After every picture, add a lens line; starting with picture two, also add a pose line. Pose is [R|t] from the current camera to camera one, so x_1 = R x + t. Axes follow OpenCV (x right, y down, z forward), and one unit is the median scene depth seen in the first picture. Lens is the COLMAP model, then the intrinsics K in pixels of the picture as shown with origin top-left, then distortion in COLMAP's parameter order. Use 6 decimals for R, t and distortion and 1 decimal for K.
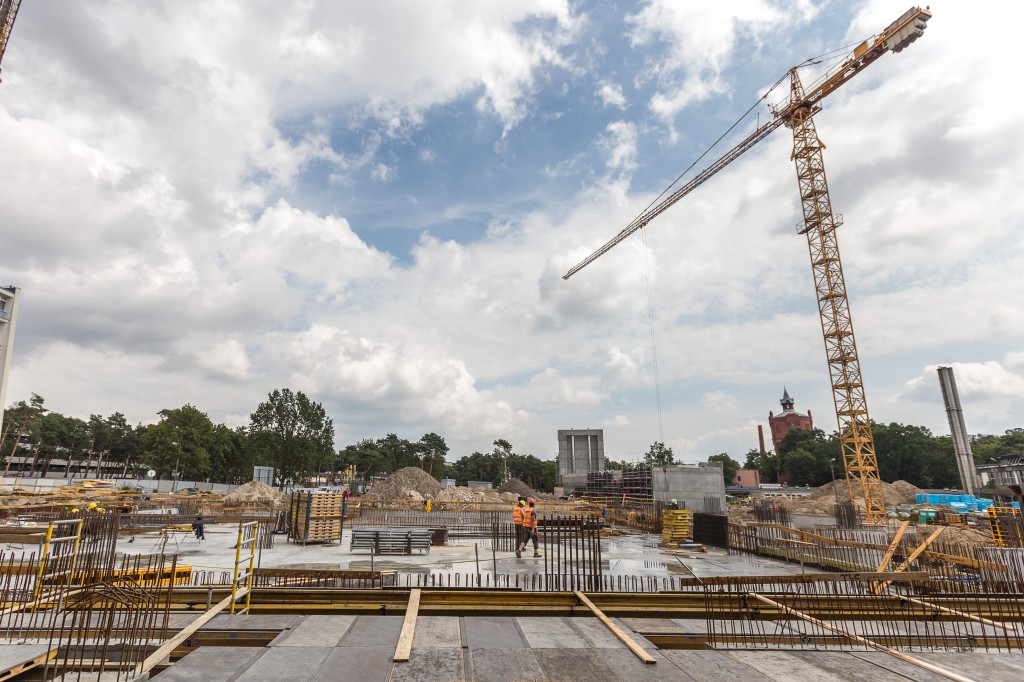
lens RADIAL K [[505.0, 0, 512.0], [0, 505.0, 341.0], [0, 0, 1]] dist [-0.000761, -0.000243]
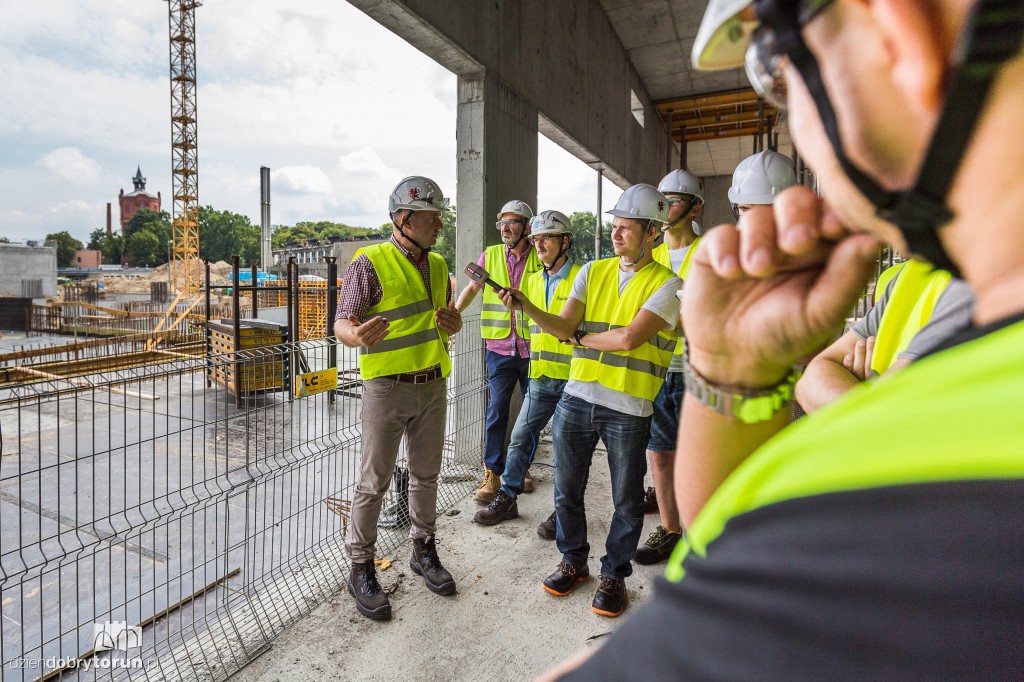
lens RADIAL K [[576.5, 0, 511.5], [0, 576.5, 282.0], [0, 0, 1]] dist [-0.000982, -0.000121]
pose [[0.591382, -0.017596, 0.806199, 0.103598], [-0.214619, 0.960268, 0.178391, -0.046622], [-0.777307, -0.278523, 0.564109, -0.236221]]
